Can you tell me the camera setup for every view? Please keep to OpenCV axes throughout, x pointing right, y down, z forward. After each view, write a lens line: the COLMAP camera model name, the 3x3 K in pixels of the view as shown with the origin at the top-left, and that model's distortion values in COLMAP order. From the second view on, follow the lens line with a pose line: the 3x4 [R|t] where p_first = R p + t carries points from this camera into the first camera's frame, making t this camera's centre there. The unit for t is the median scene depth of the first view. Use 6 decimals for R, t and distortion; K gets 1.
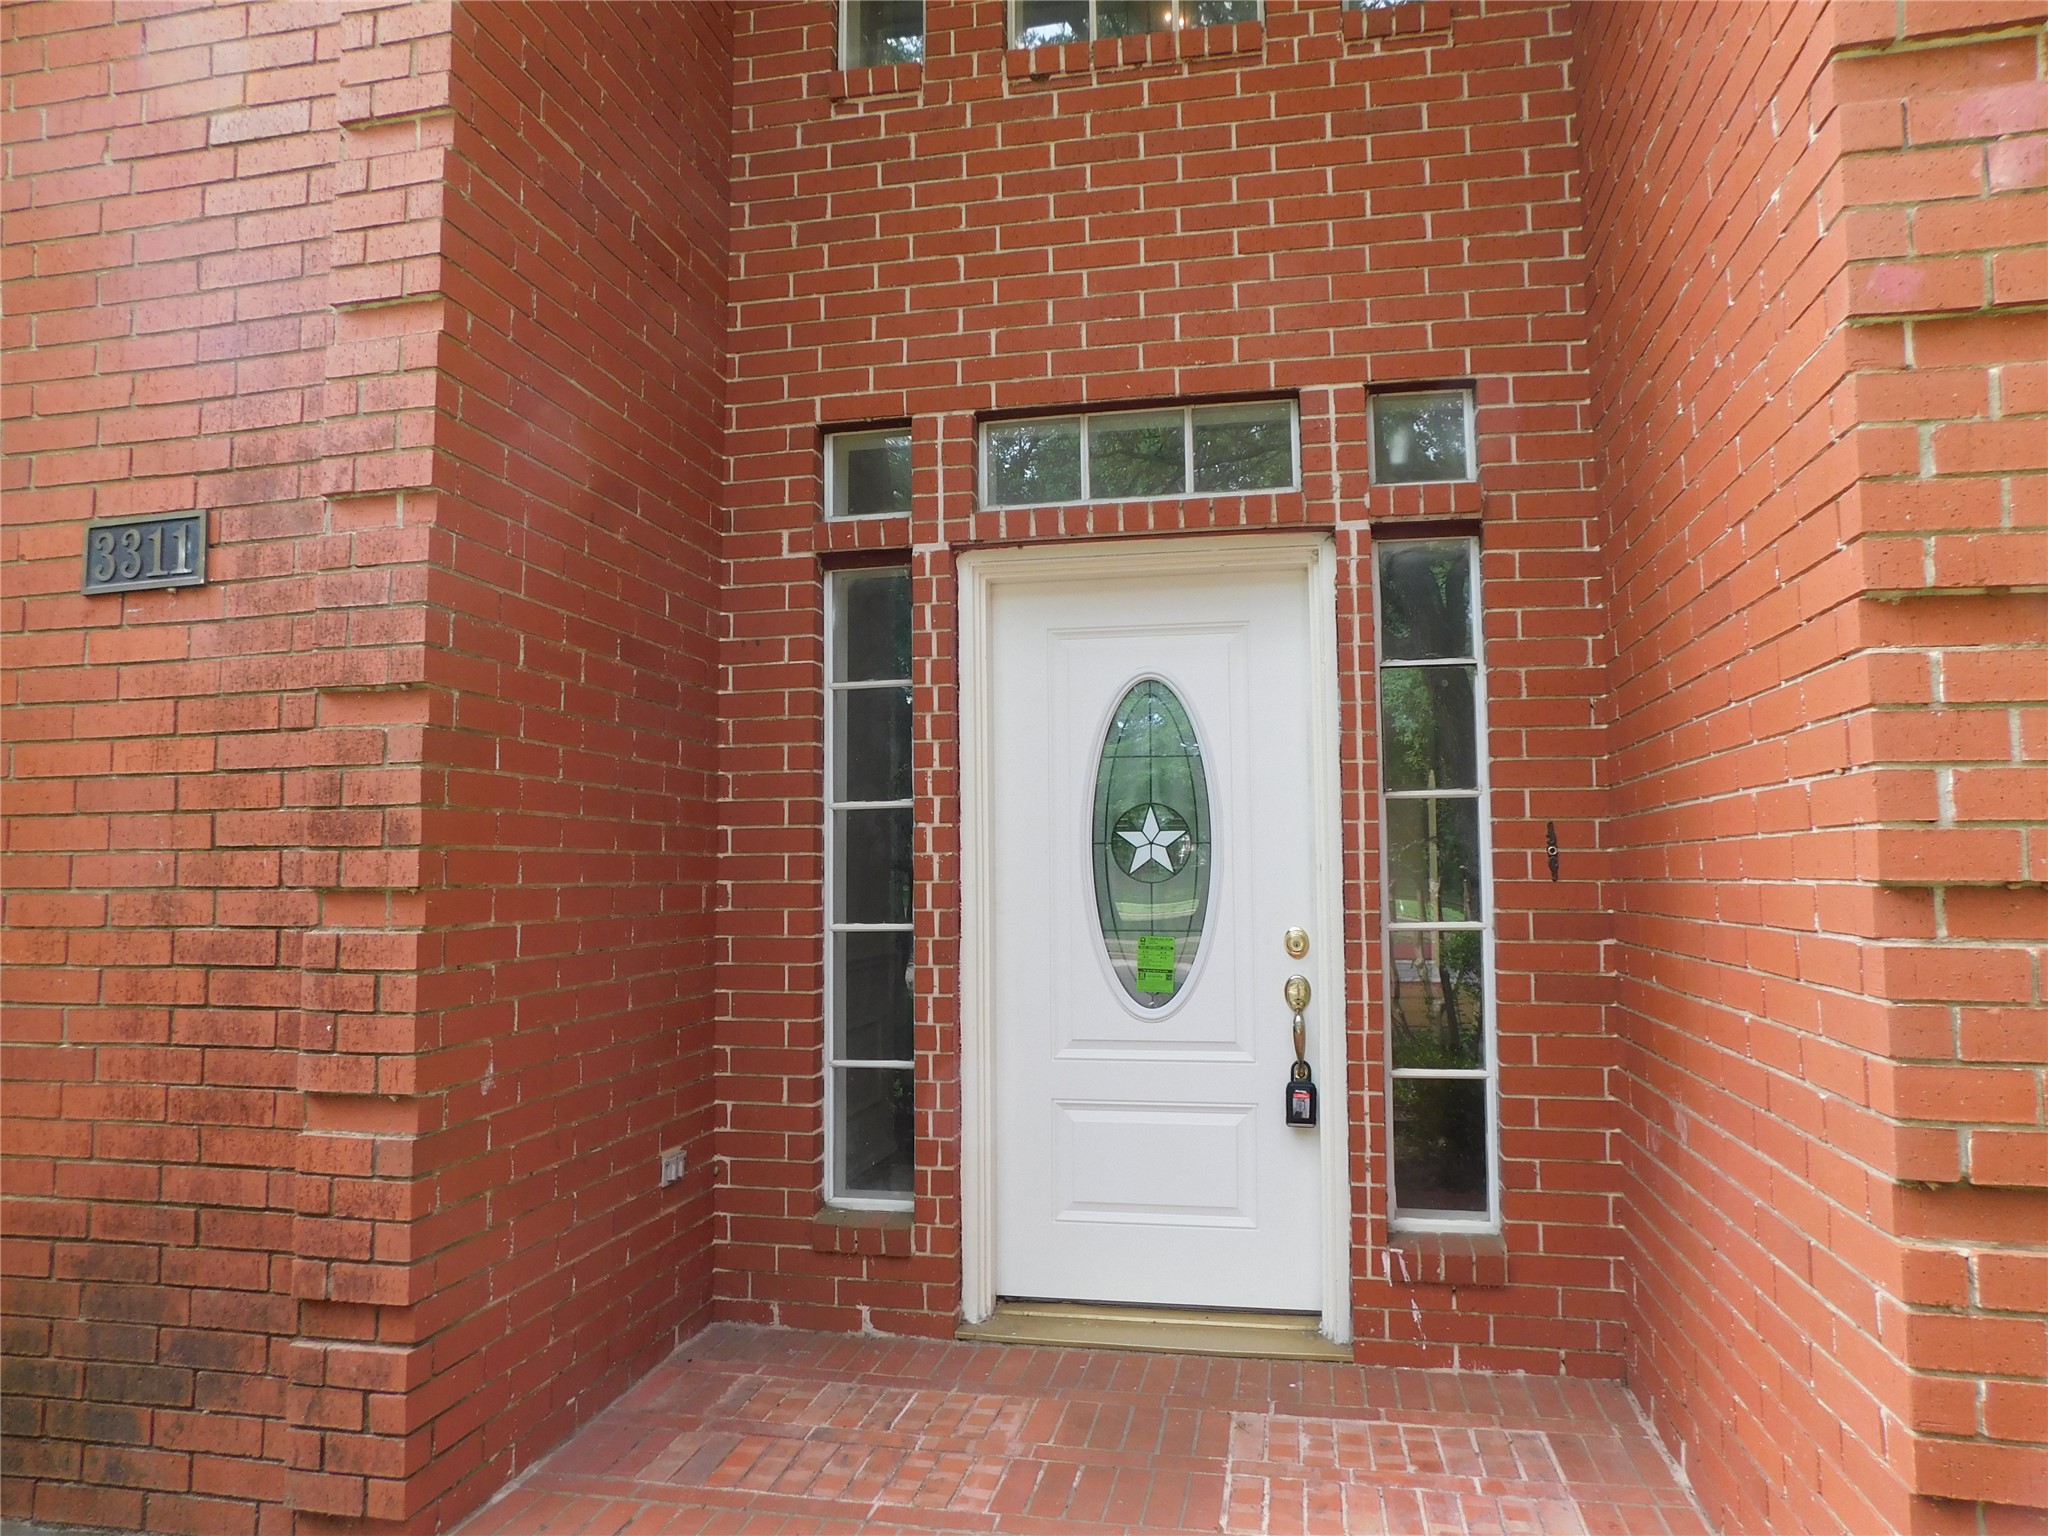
lens RADIAL K [[1346.7, 0, 1024.0], [0, 1346.7, 768.0], [0, 0, 1]] dist [-0.075777, 0.056458]
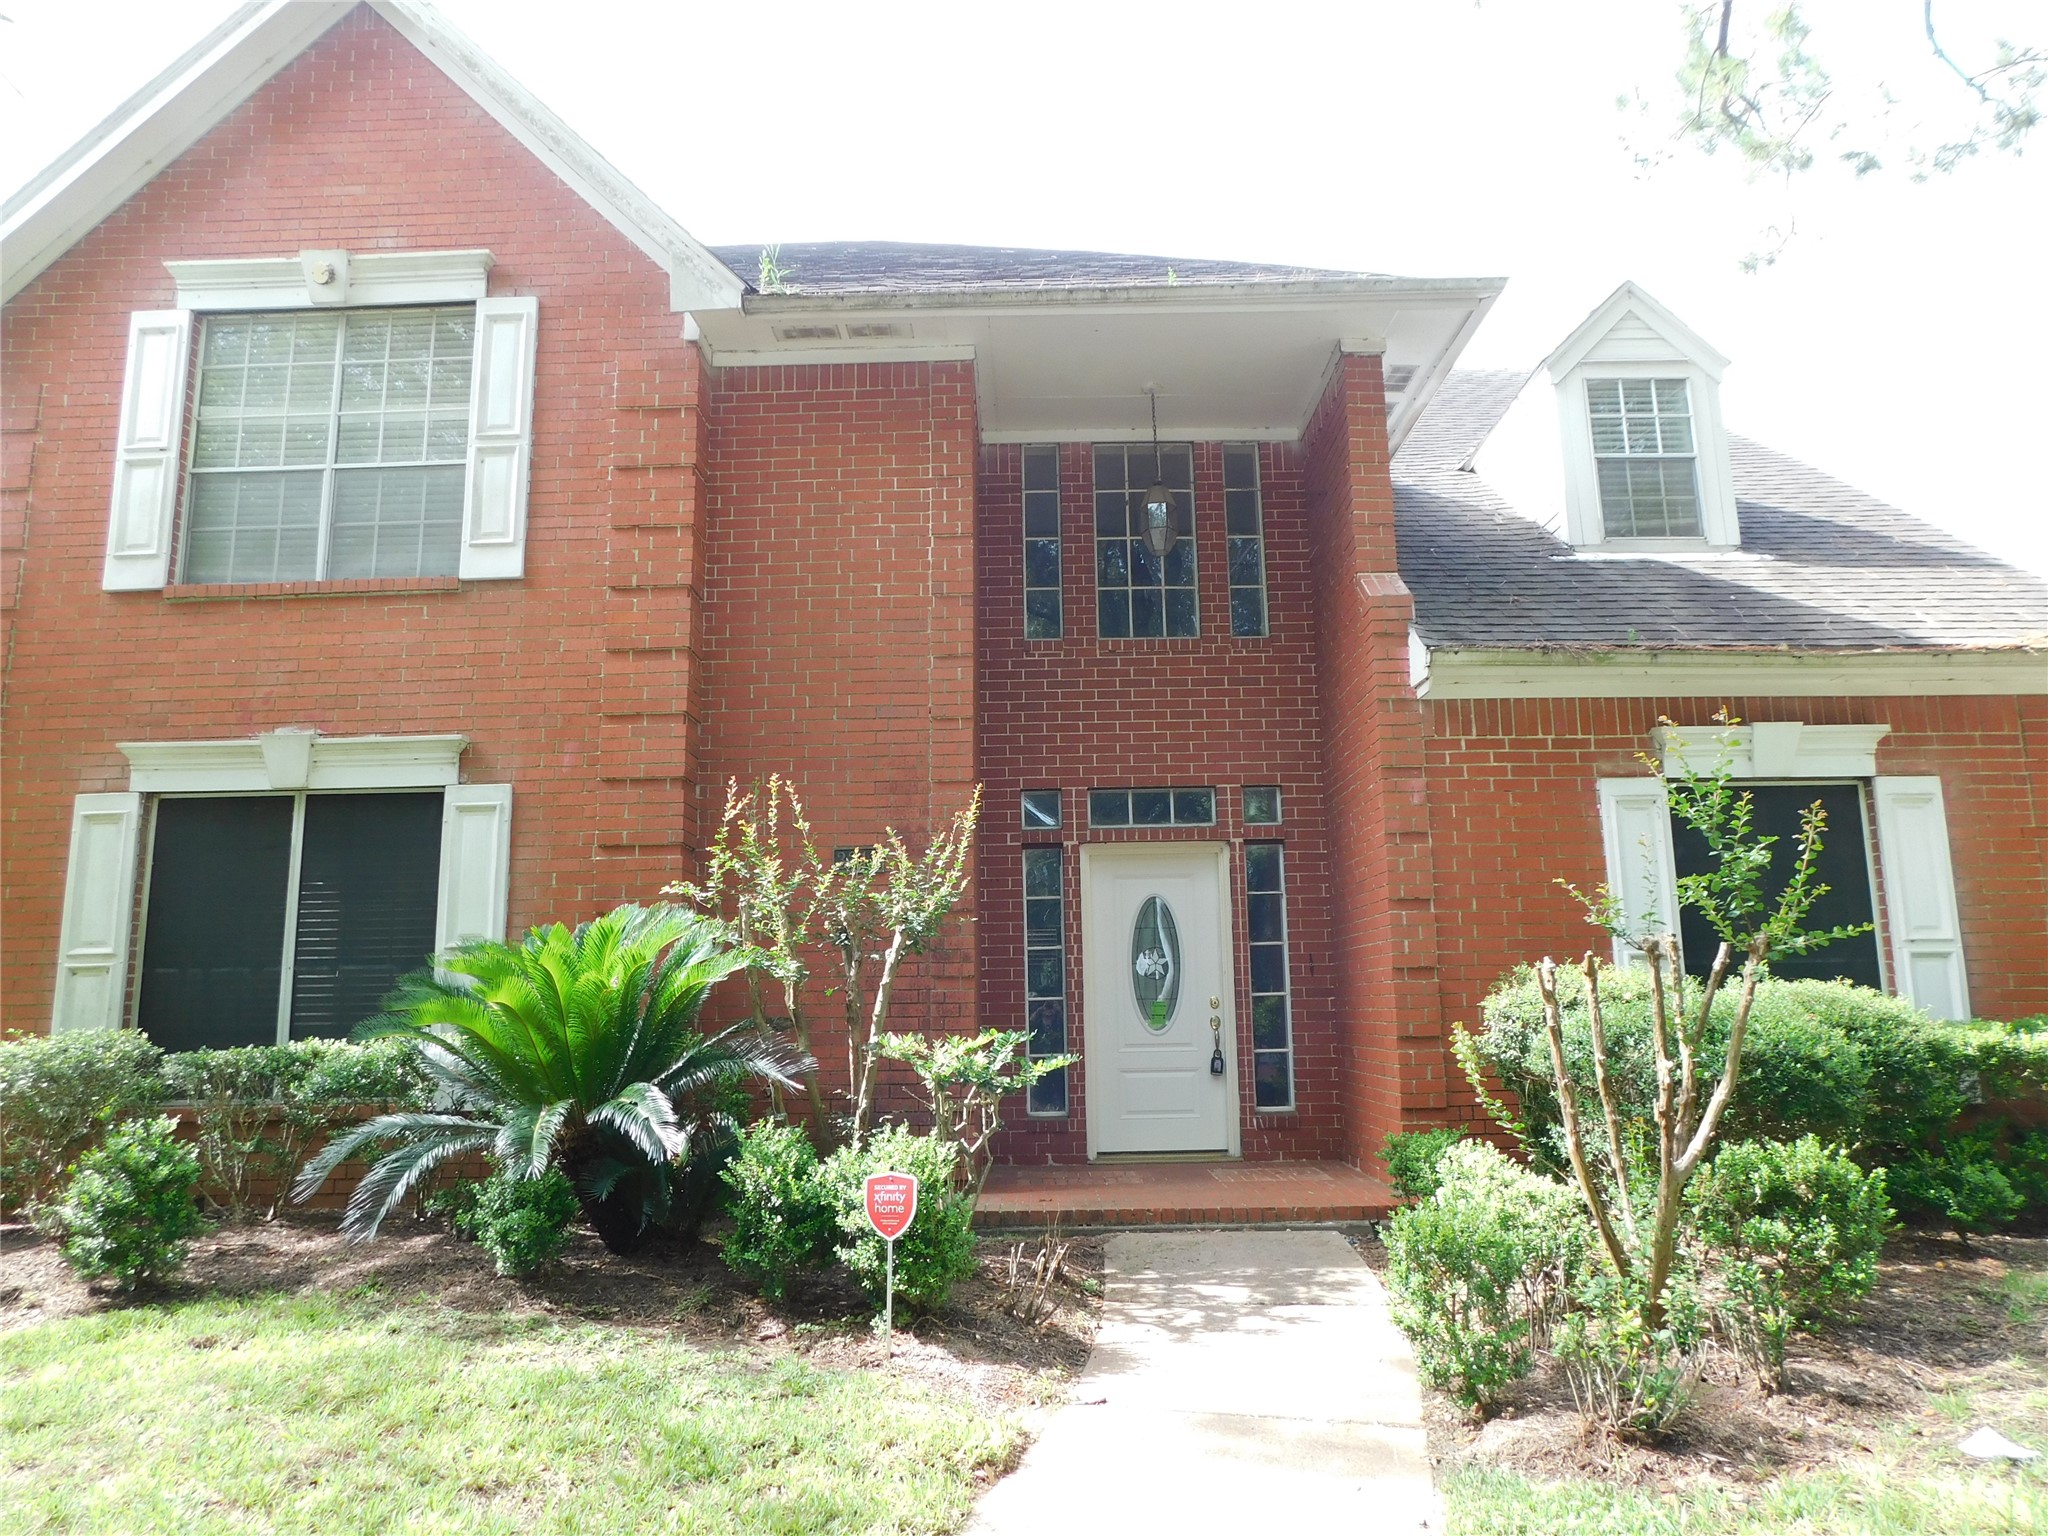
lens RADIAL K [[1361.4, 0, 1038.1], [0, 1361.4, 755.1], [0, 0, 1]] dist [-0.063036, 0.059502]
pose [[0.978796, 0.029300, 0.202733, -0.675486], [-0.007013, 0.993930, -0.109787, -0.051423], [-0.204719, 0.106037, 0.973060, -1.517953]]
